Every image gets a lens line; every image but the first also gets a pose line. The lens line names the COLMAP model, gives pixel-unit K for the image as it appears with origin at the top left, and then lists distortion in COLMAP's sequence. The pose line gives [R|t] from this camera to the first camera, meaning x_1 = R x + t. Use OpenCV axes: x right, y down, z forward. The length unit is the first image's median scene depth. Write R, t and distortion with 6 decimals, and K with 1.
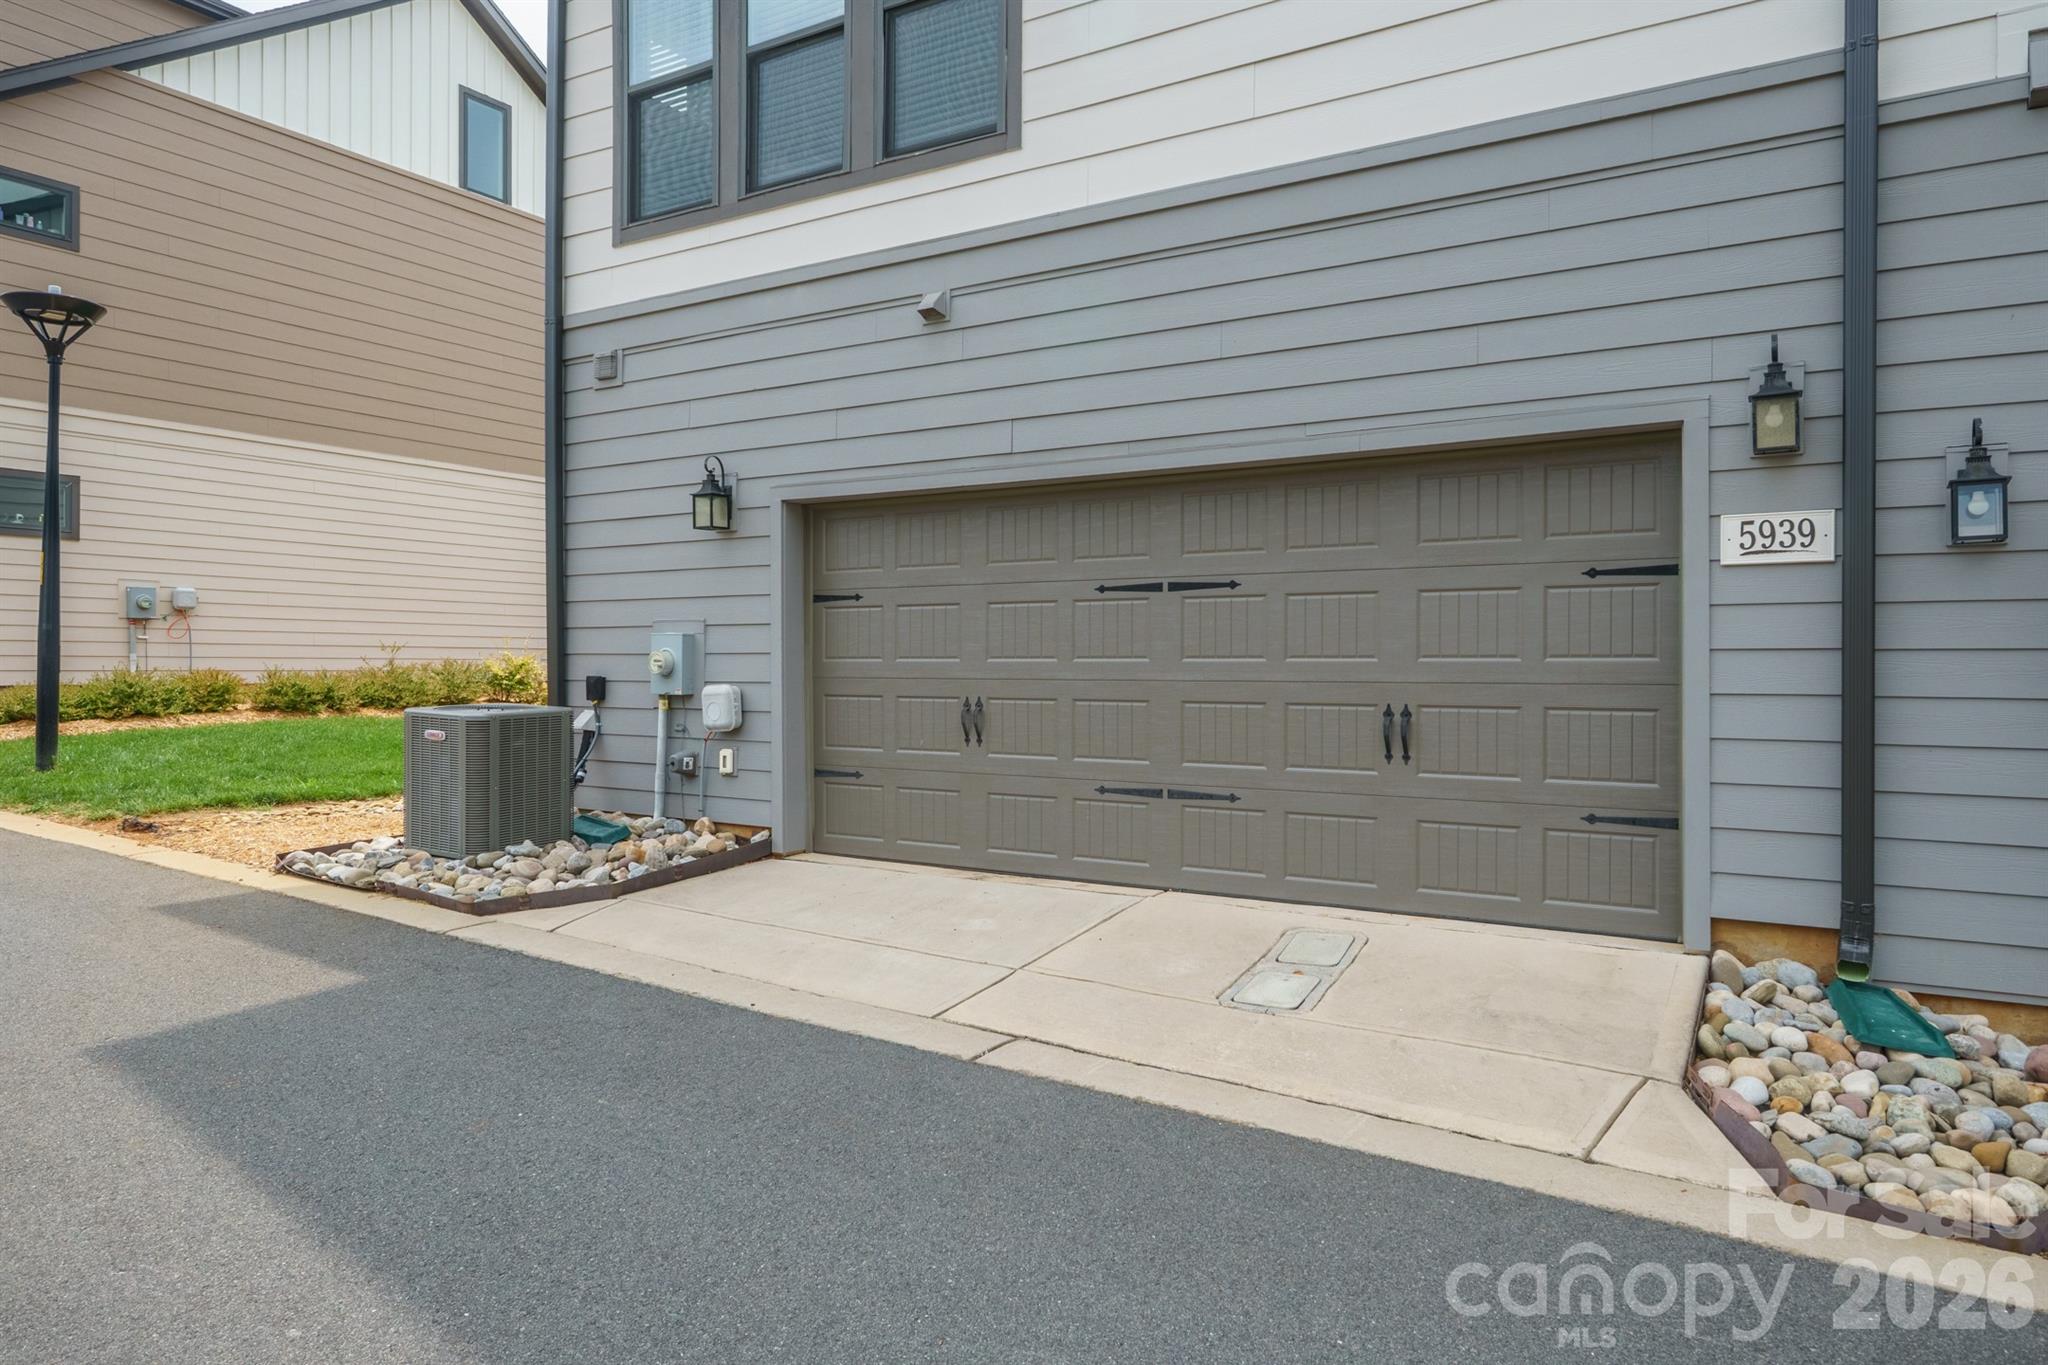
lens RADIAL K [[1259.6, 0, 1024.0], [0, 1259.6, 682.5], [0, 0, 1]] dist [-0.007196, -0.001294]
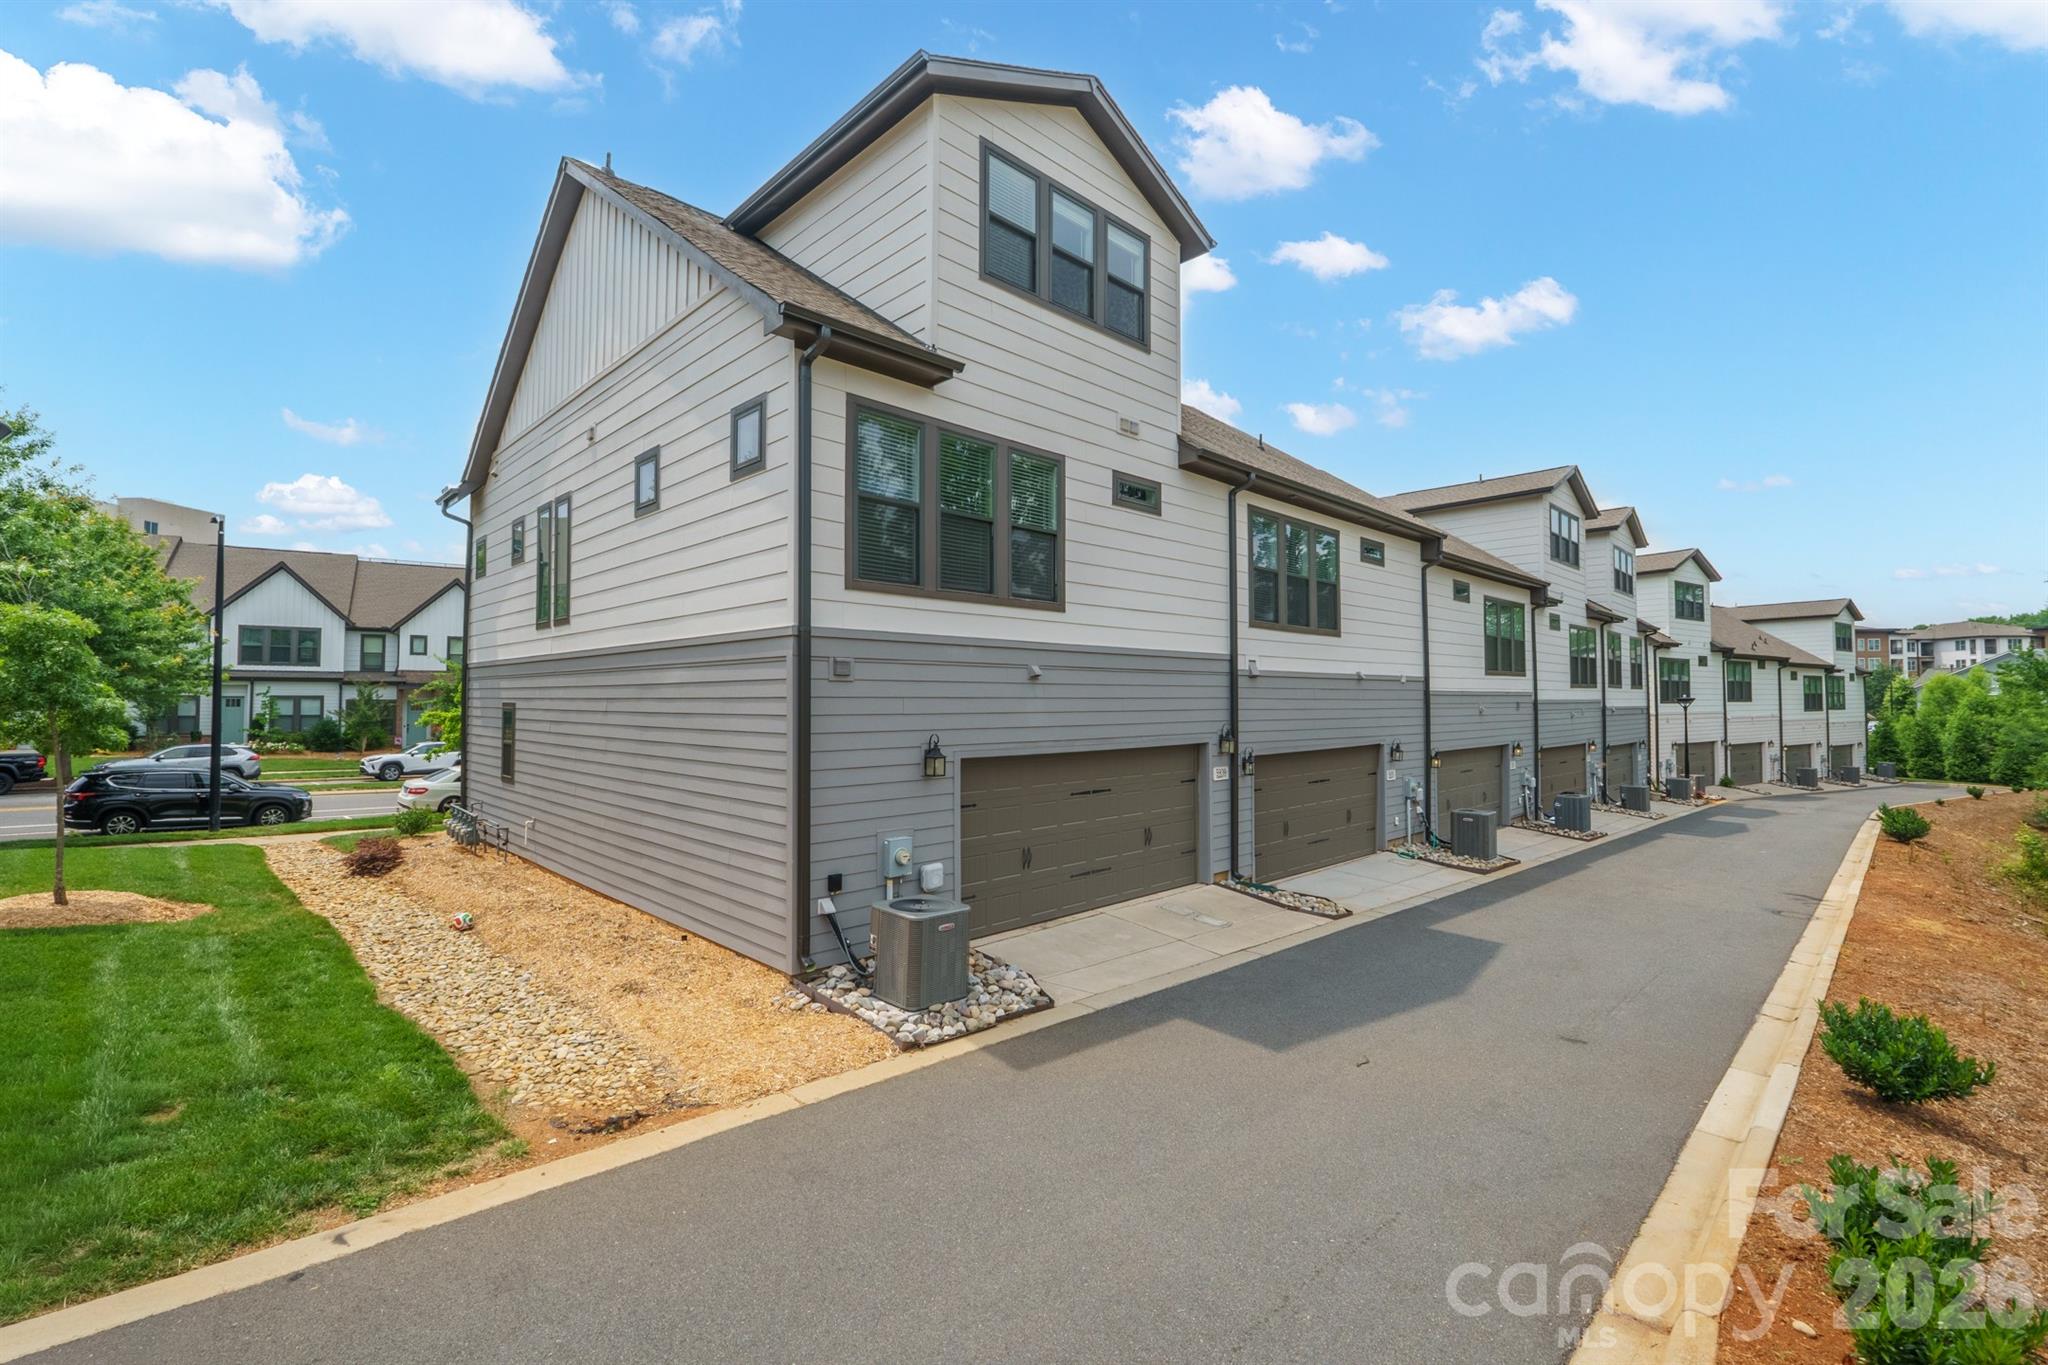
lens RADIAL K [[898.7, 0, 1024.0], [0, 898.7, 682.5], [0, 0, 1]] dist [-0.000089, 0.000032]
pose [[0.241990, 0.006819, 0.970255, -1.475761], [0.010199, 0.999902, -0.009571, -0.245203], [-0.970225, 0.012211, 0.241897, 0.589037]]
